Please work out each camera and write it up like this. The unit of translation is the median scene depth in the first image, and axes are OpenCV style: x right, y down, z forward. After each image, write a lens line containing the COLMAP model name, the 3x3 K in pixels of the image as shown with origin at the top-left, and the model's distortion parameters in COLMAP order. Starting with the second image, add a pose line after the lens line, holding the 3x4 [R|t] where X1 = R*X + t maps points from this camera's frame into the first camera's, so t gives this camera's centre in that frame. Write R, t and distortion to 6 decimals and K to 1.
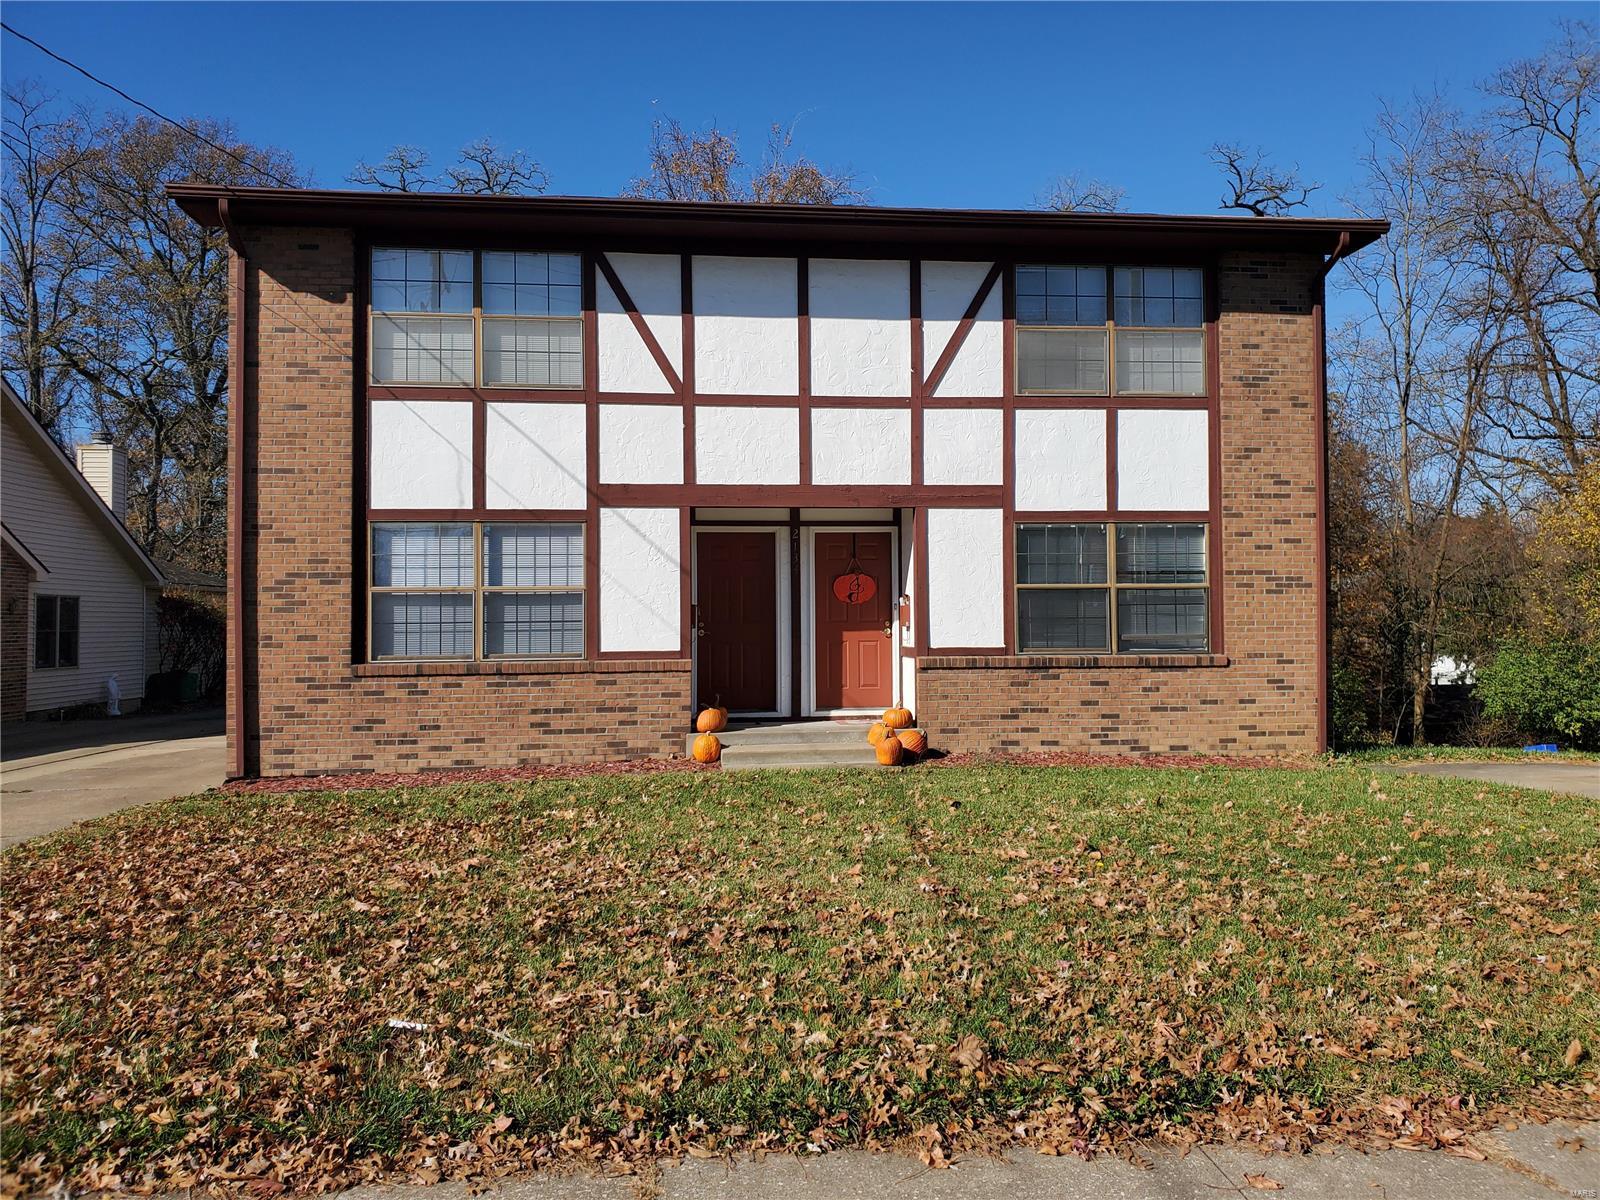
lens RADIAL K [[1230.4, 0, 800.0], [0, 1230.4, 600.0], [0, 0, 1]] dist [0.069493, -0.139622]
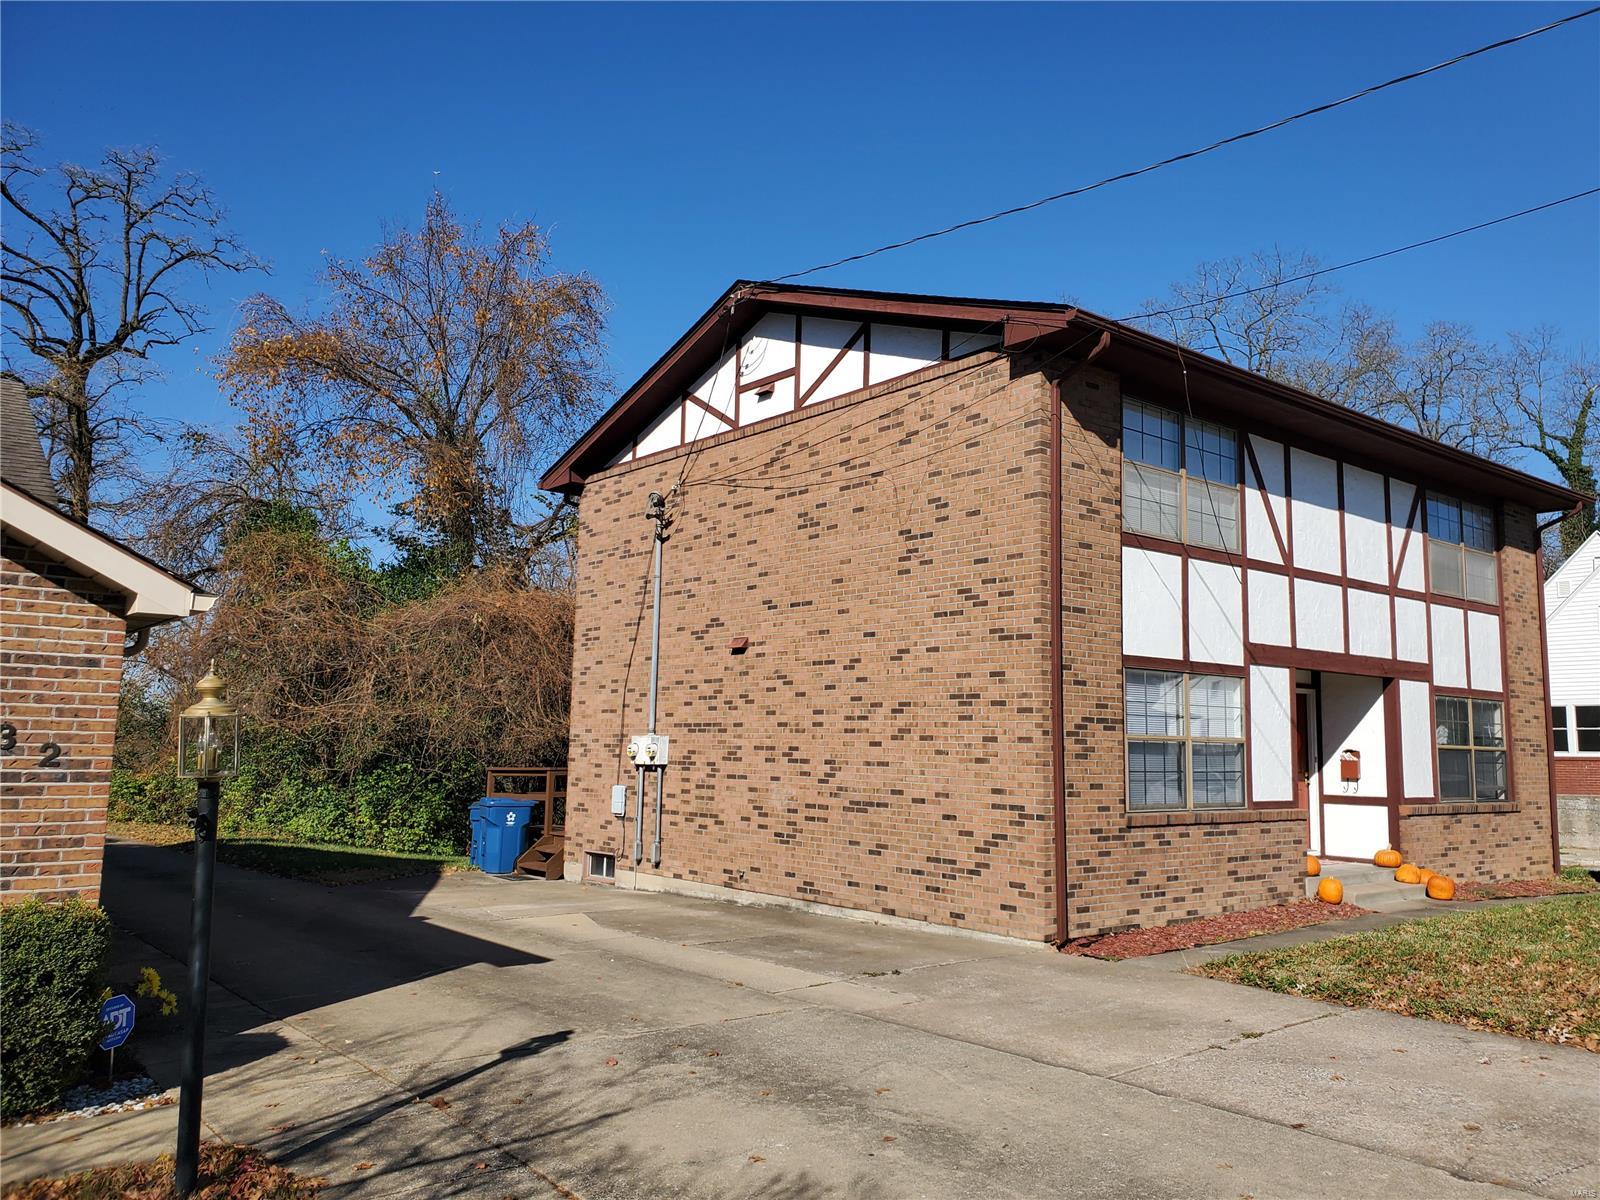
lens RADIAL K [[1230.4, 0, 800.0], [0, 1230.4, 600.0], [0, 0, 1]] dist [0.069493, -0.139622]
pose [[0.841837, 0.087514, 0.532590, -1.062524], [-0.036242, 0.993706, -0.105999, -0.002740], [-0.538514, 0.069932, 0.839709, 0.300460]]
